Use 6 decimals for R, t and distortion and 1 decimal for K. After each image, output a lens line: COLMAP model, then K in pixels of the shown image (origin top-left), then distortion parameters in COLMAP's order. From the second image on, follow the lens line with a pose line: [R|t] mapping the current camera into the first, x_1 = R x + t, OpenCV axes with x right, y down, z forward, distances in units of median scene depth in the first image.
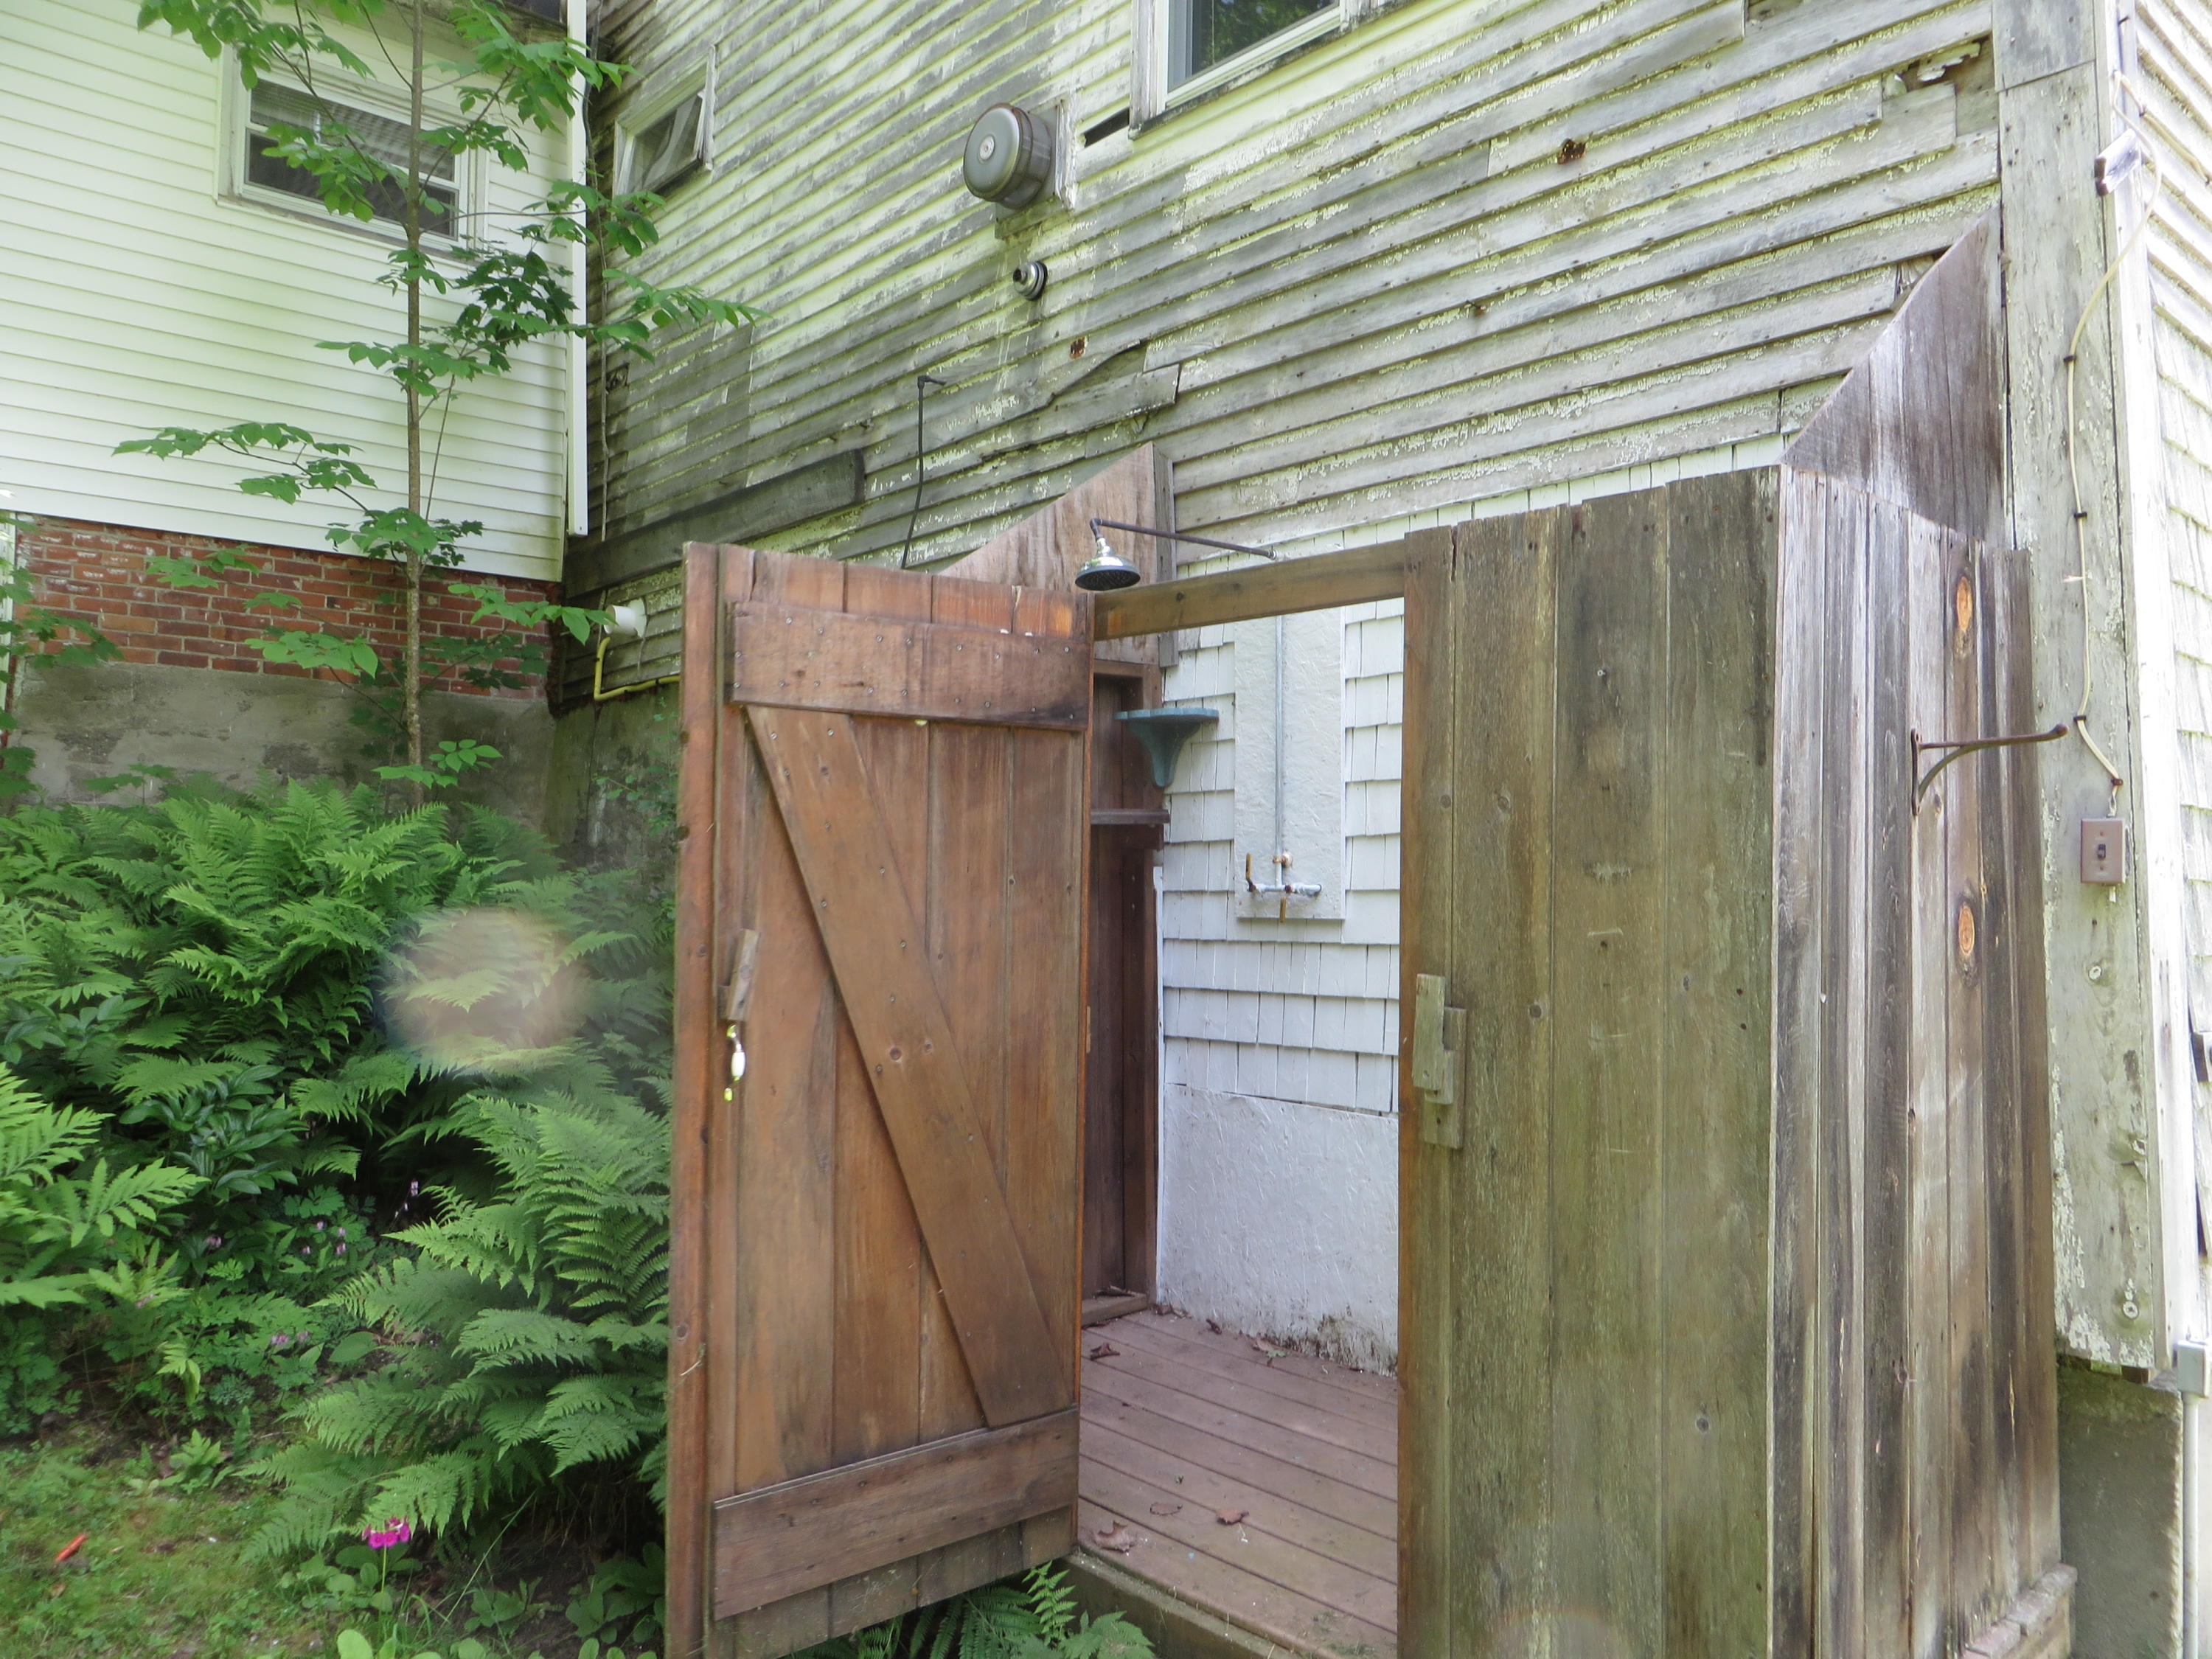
lens RADIAL K [[1643.0, 0, 1113.9], [0, 1643.0, 830.9], [0, 0, 1]] dist [-0.023057, 0.002476]
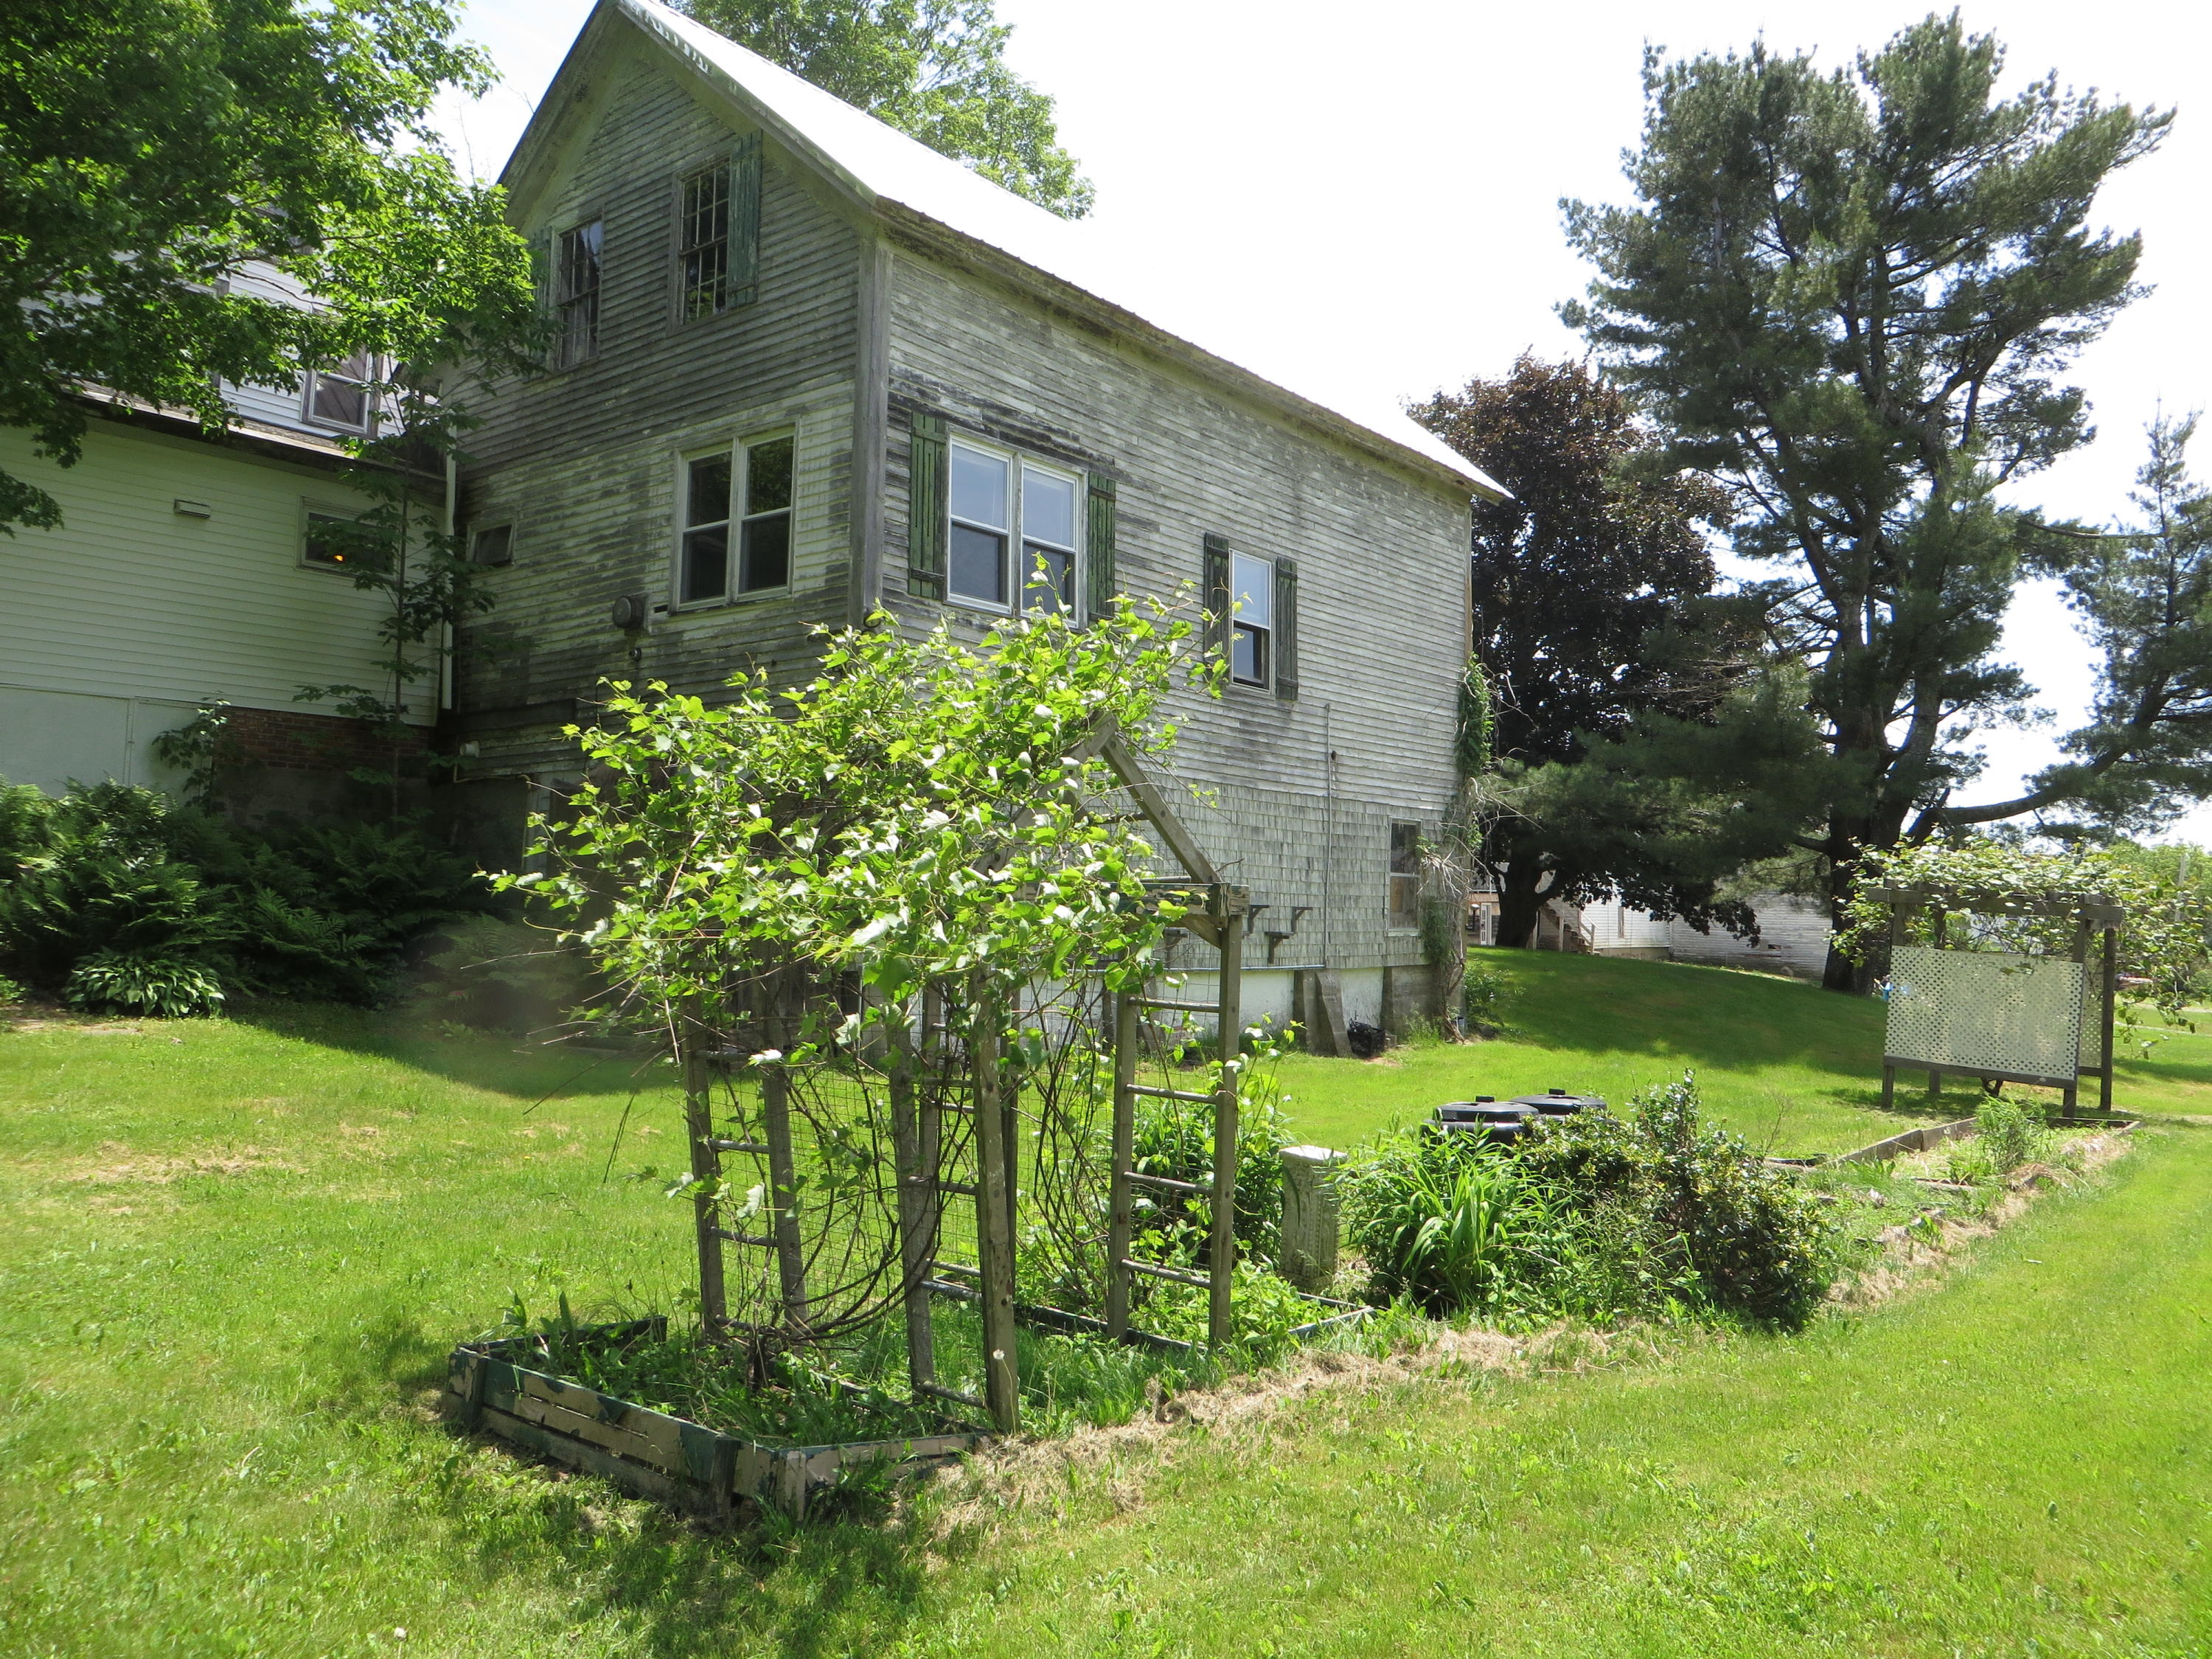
lens RADIAL K [[1643.0, 0, 1093.9], [0, 1643.0, 835.5], [0, 0, 1]] dist [-0.023057, 0.002476]
pose [[0.989139, 0.026114, 0.144647, 0.310365], [-0.025767, 0.999659, -0.004270, -0.025651], [-0.144709, 0.000496, 0.989474, -1.804035]]
